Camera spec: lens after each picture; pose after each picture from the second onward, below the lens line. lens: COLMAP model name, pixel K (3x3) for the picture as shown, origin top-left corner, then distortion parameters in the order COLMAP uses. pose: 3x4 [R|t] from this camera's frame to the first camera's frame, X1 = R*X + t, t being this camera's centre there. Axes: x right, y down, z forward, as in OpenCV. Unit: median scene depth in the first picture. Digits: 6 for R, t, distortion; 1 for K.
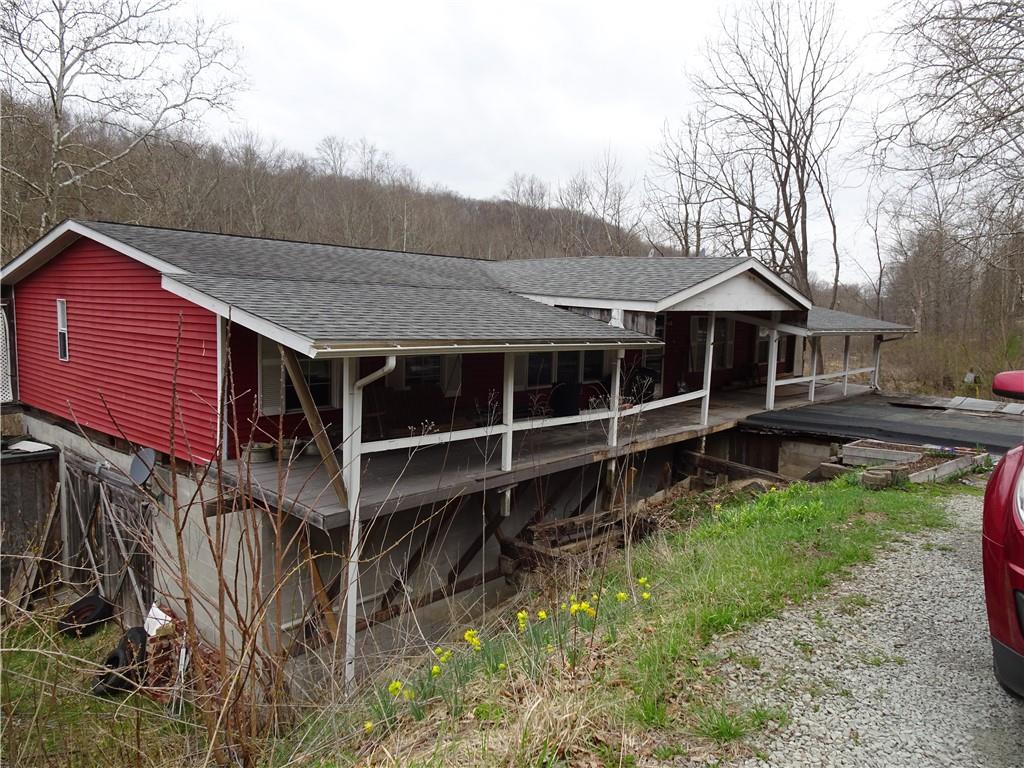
lens RADIAL K [[732.4, 0, 512.0], [0, 732.4, 384.0], [0, 0, 1]] dist [0.006742, 0.003544]
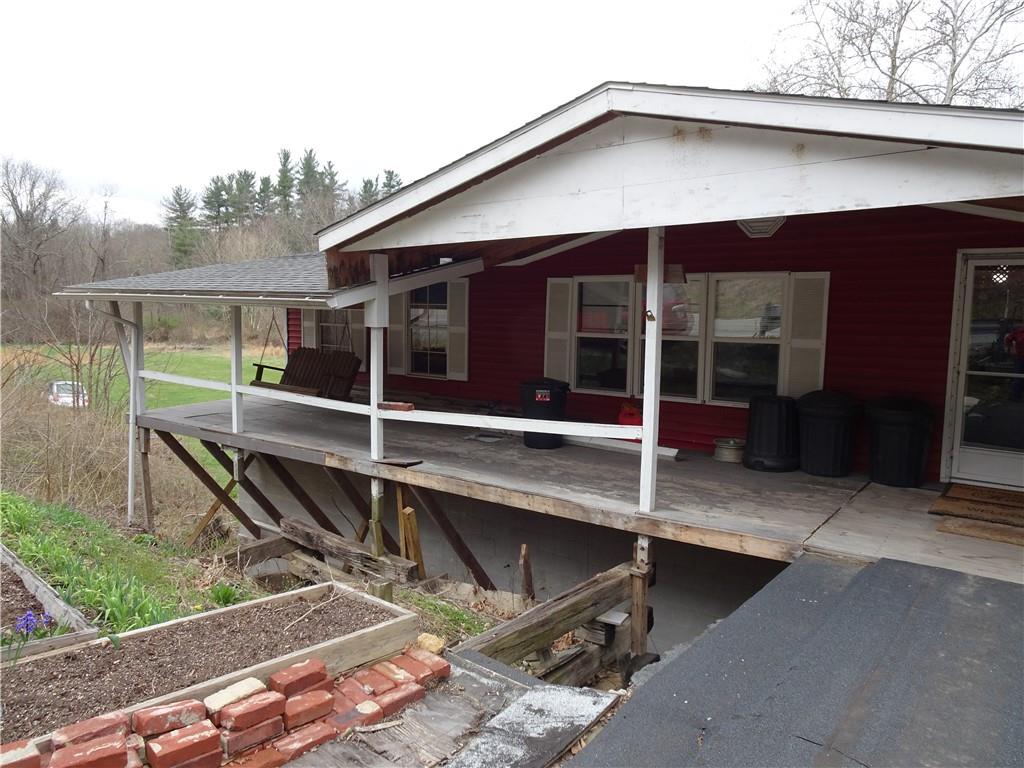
lens RADIAL K [[732.4, 0, 512.0], [0, 732.4, 384.0], [0, 0, 1]] dist [0.006742, 0.003544]
pose [[0.062515, 0.072455, -0.995411, 0.830244], [-0.123731, 0.990230, 0.064307, -0.044349], [0.990345, 0.119143, 0.070869, 1.075150]]
